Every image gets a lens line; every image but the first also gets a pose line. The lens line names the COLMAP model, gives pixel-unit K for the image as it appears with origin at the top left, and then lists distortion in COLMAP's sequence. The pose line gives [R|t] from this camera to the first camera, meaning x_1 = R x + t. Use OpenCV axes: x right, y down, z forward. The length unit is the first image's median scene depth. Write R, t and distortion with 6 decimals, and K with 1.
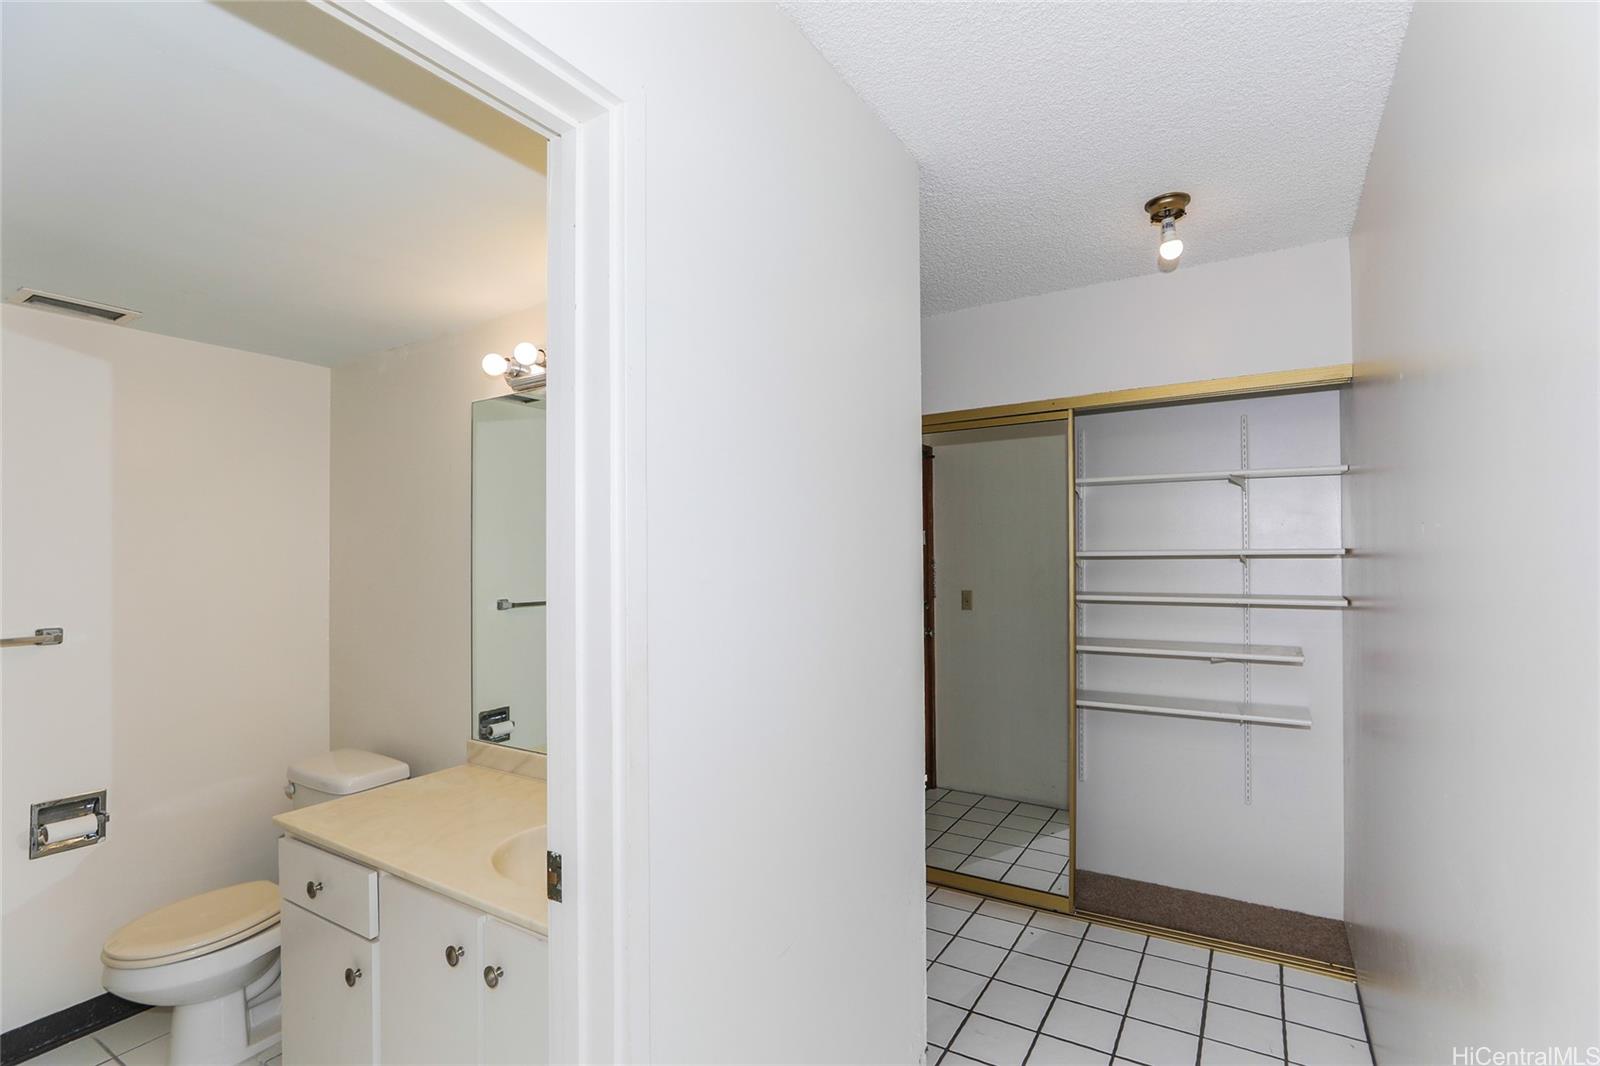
lens RADIAL K [[731.3, 0, 804.2], [0, 731.3, 542.8], [0, 0, 1]] dist [-0.000760, 0.006977]
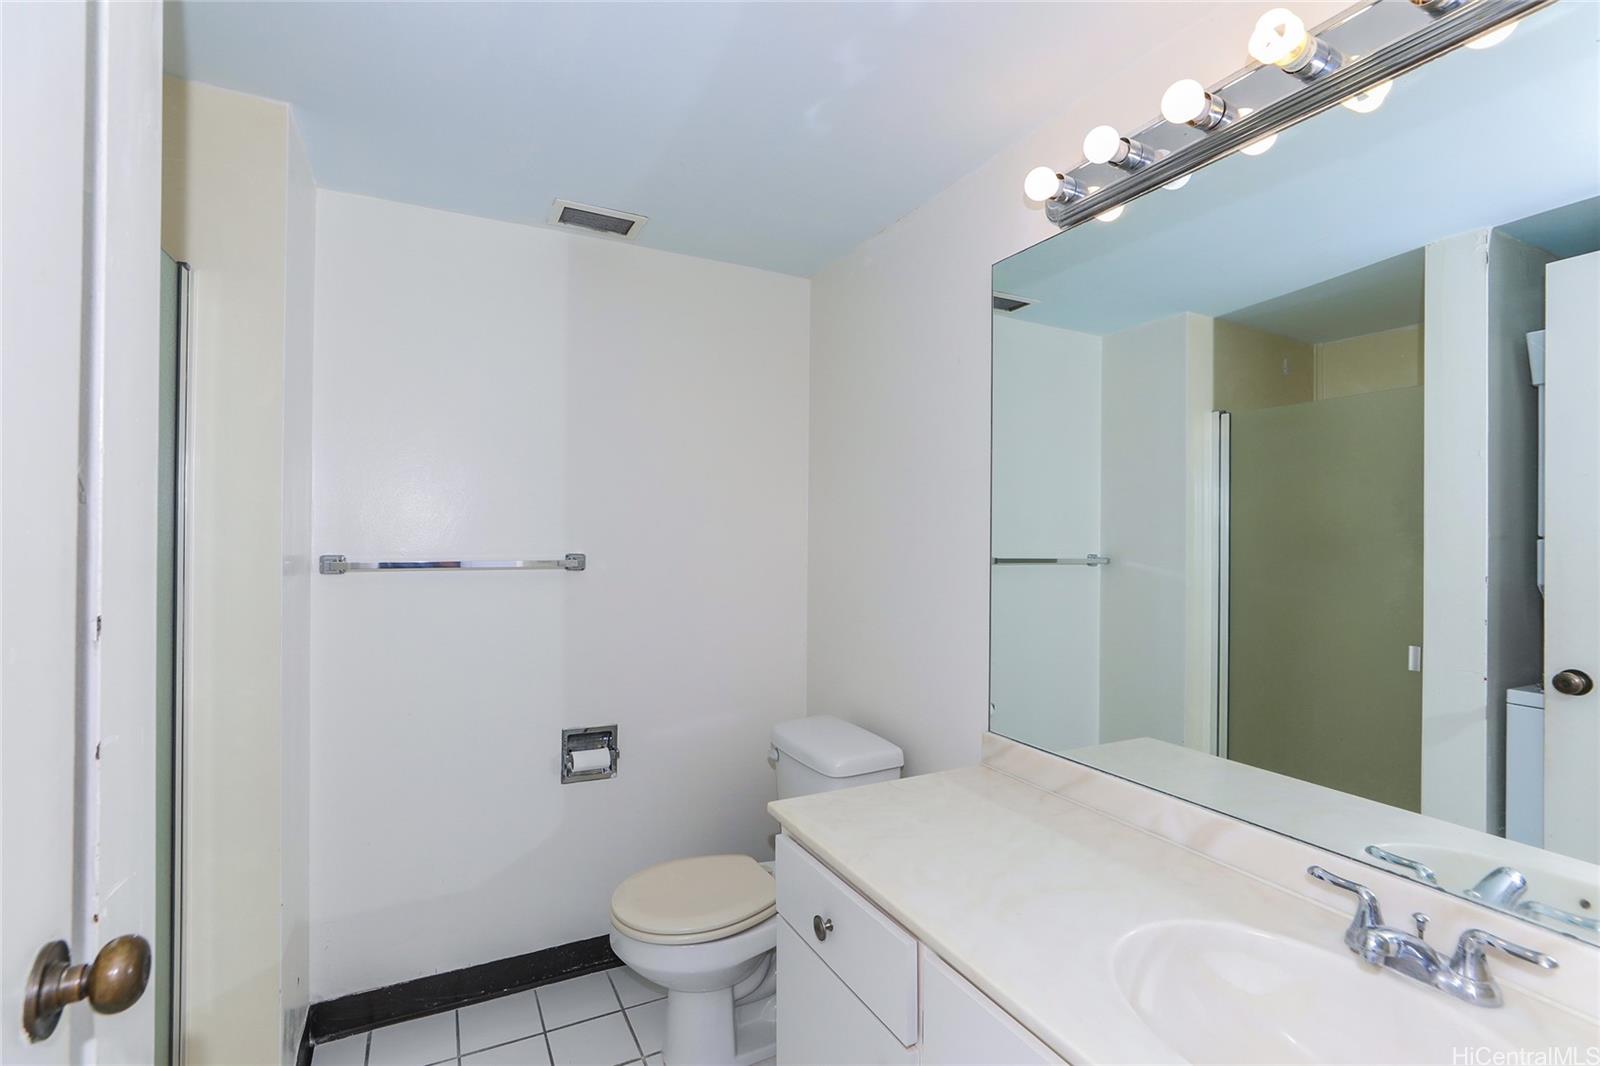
lens RADIAL K [[735.5, 0, 807.7], [0, 735.5, 533.2], [0, 0, 1]] dist [-0.026525, 0.014848]
pose [[0.864149, 0.019299, -0.502865, -0.261748], [-0.013041, 0.999788, 0.015960, 0.067990], [0.503066, -0.007234, 0.864217, 0.305998]]
